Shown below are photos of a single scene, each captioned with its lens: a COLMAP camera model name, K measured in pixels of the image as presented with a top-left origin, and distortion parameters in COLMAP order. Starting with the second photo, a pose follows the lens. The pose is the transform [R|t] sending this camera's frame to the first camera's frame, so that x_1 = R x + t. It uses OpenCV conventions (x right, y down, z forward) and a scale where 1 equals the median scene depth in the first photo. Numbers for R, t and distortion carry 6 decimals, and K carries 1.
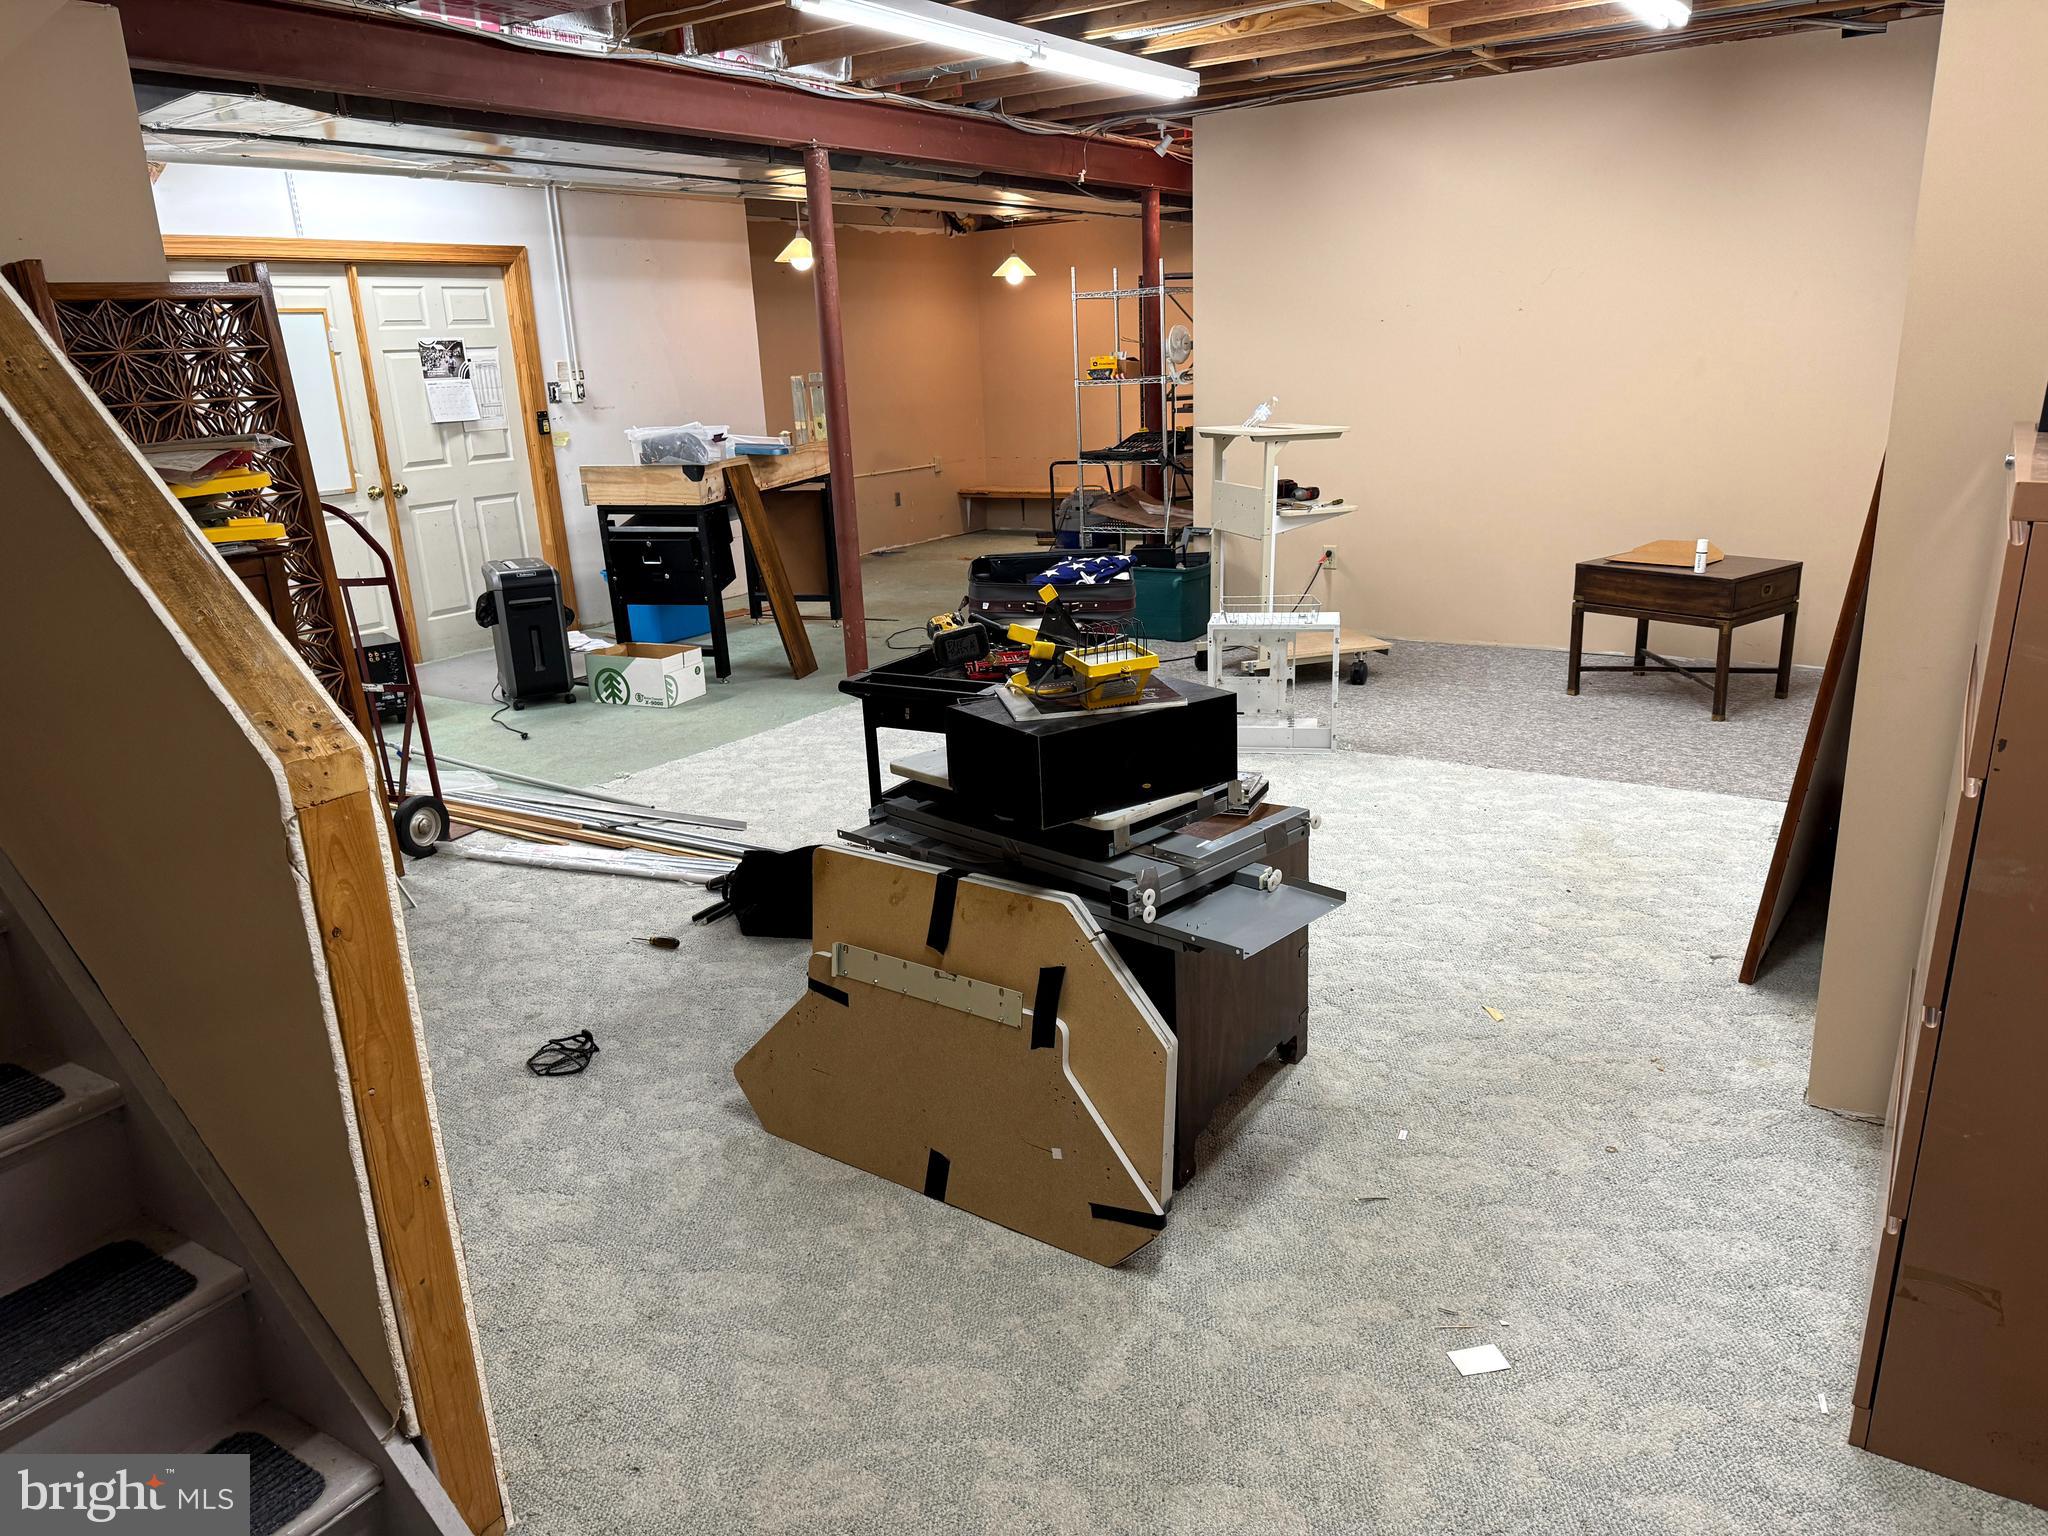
lens RADIAL K [[1404.0, 0, 1024.0], [0, 1404.0, 768.0], [0, 0, 1]] dist [0.119979, -0.203765]
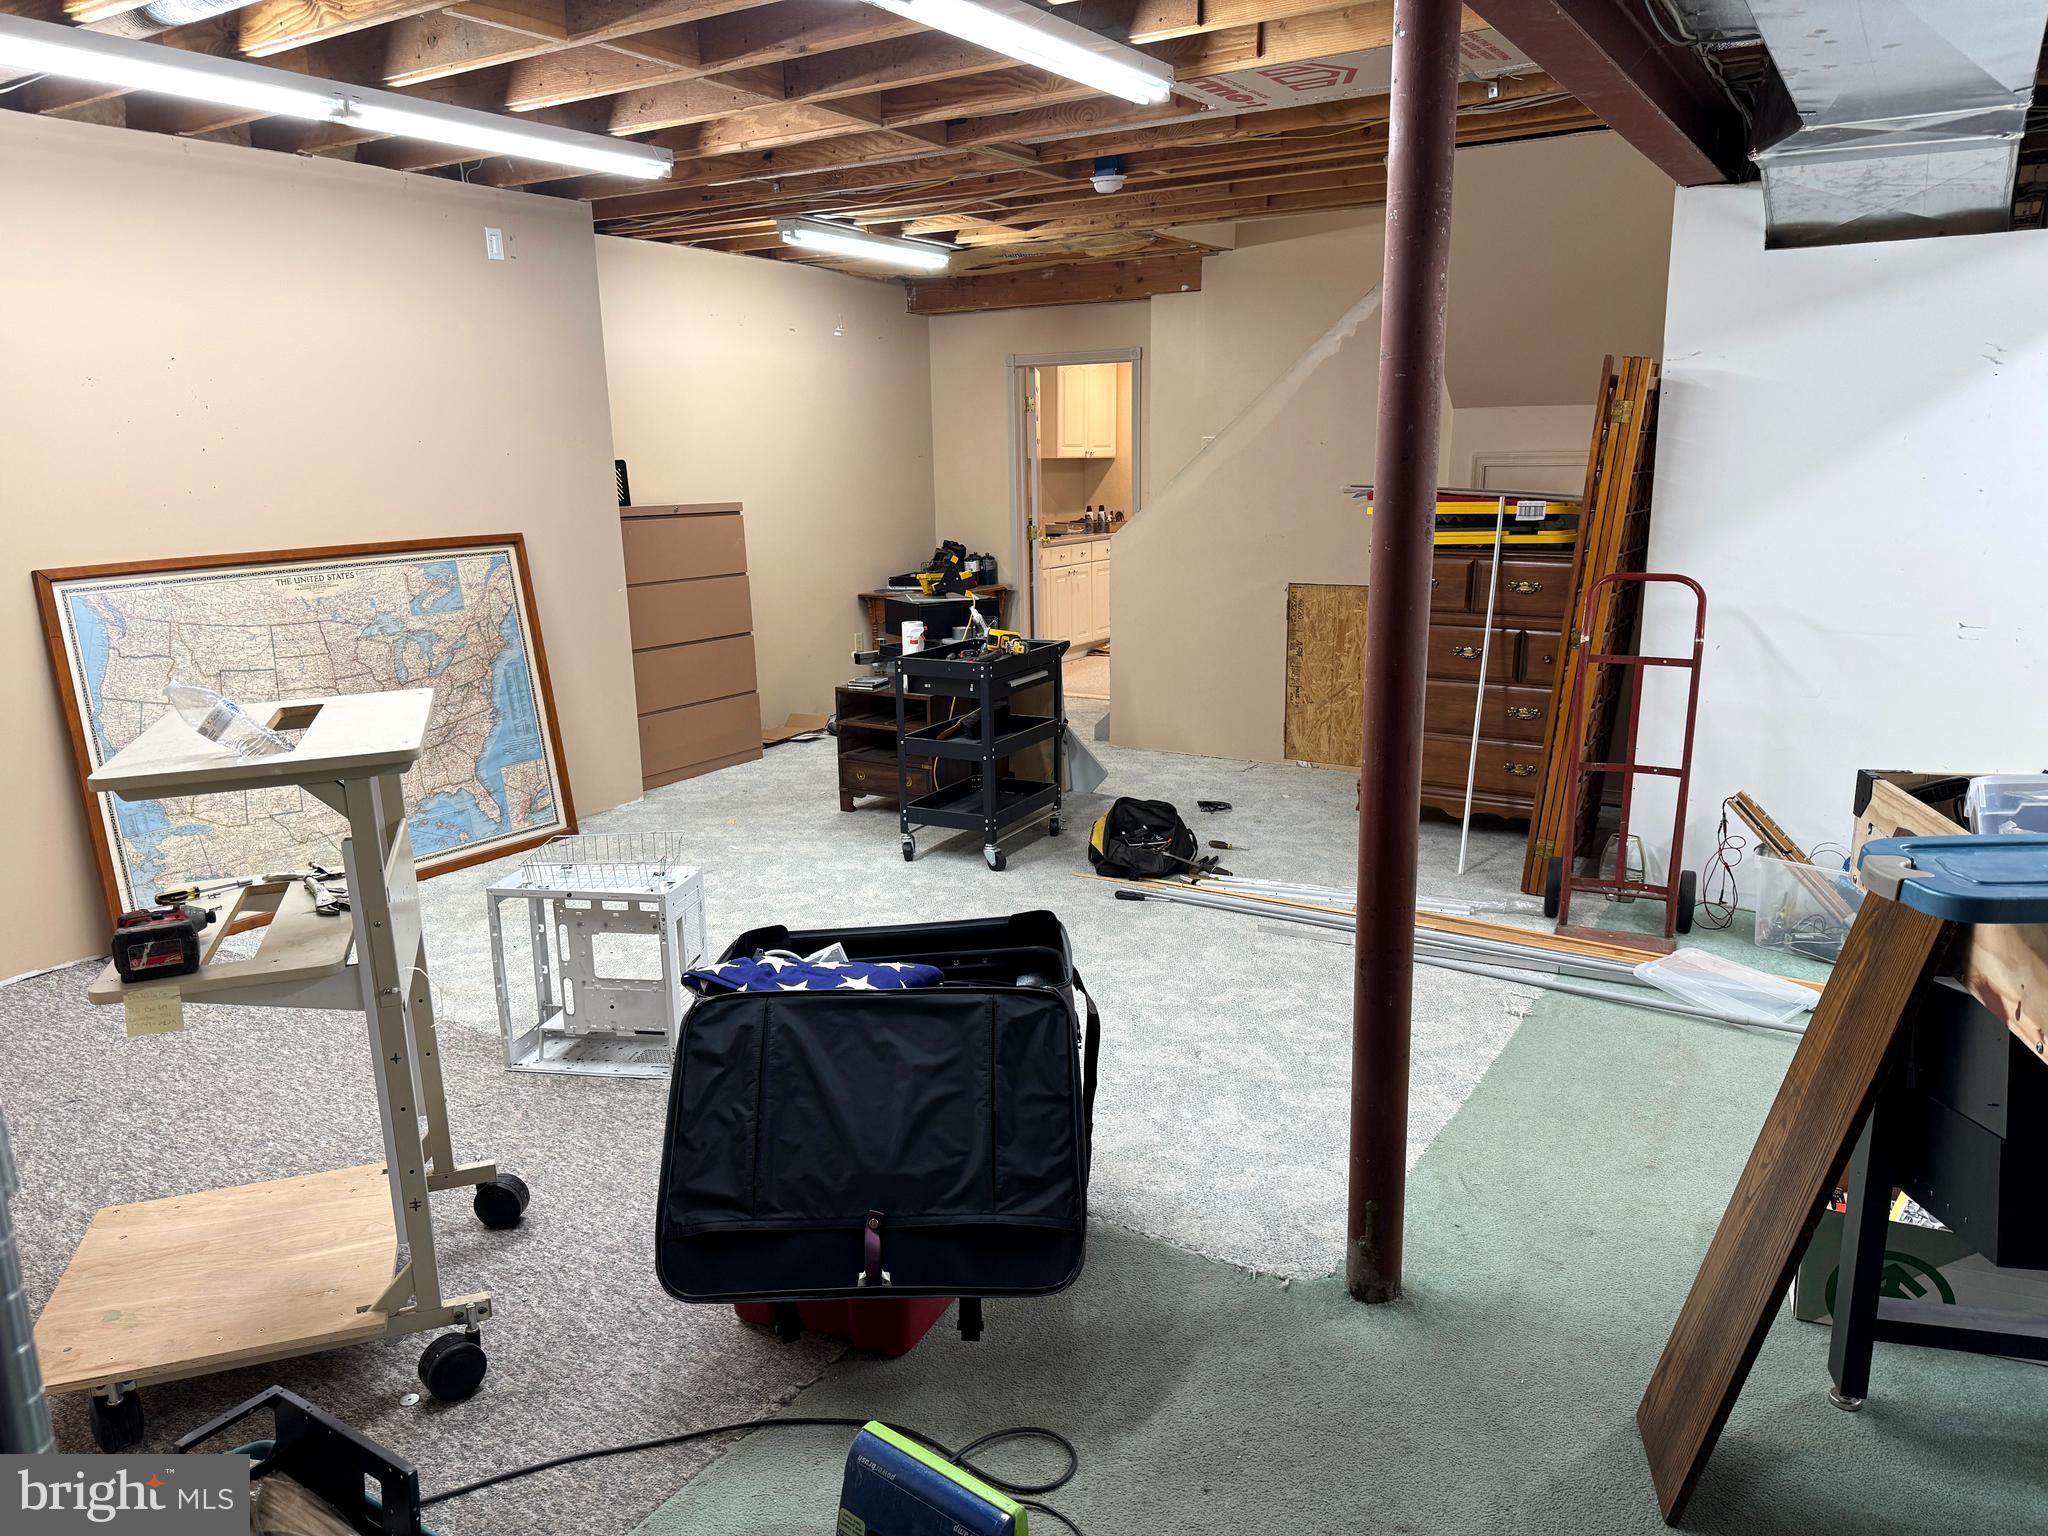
lens RADIAL K [[1404.0, 0, 1024.0], [0, 1404.0, 768.0], [0, 0, 1]] dist [0.119979, -0.203765]
pose [[-0.998301, 0.058253, 0.001523, -0.049112], [0.051424, 0.868390, 0.493208, -0.625861], [0.027408, 0.492449, -0.869910, 2.048409]]
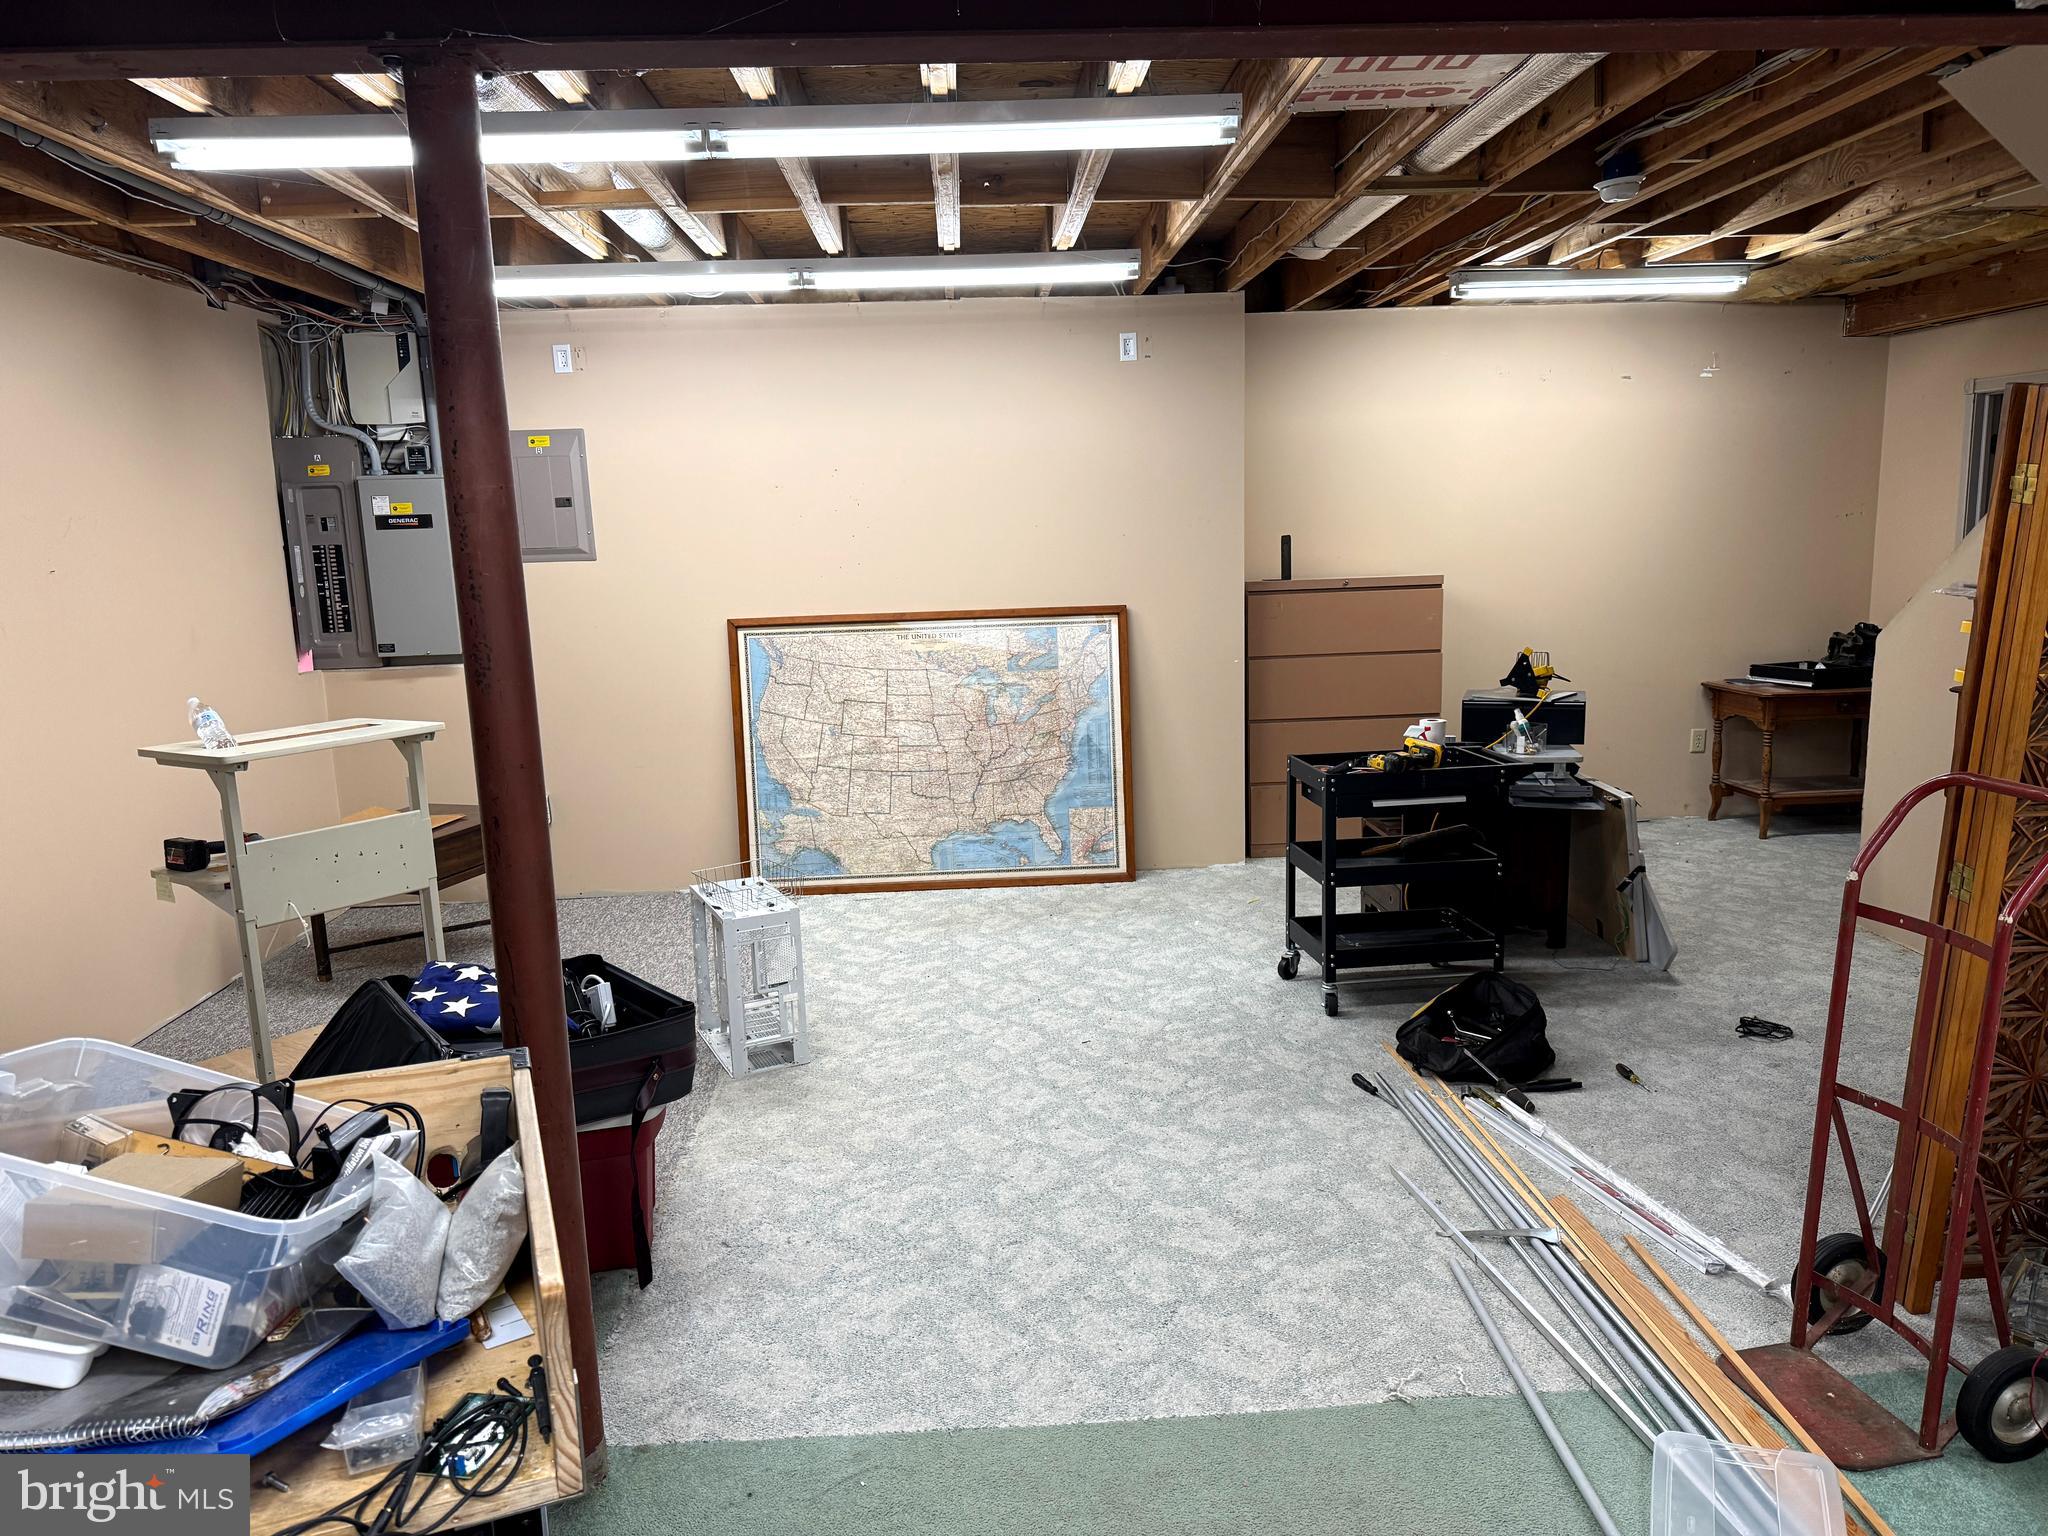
lens RADIAL K [[1404.0, 0, 1024.0], [0, 1404.0, 768.0], [0, 0, 1]] dist [0.119979, -0.203765]
pose [[-0.583047, -0.079476, 0.808542, -0.768112], [0.286885, 0.910952, 0.296417, -0.487805], [-0.760101, 0.404784, -0.508327, 1.644724]]
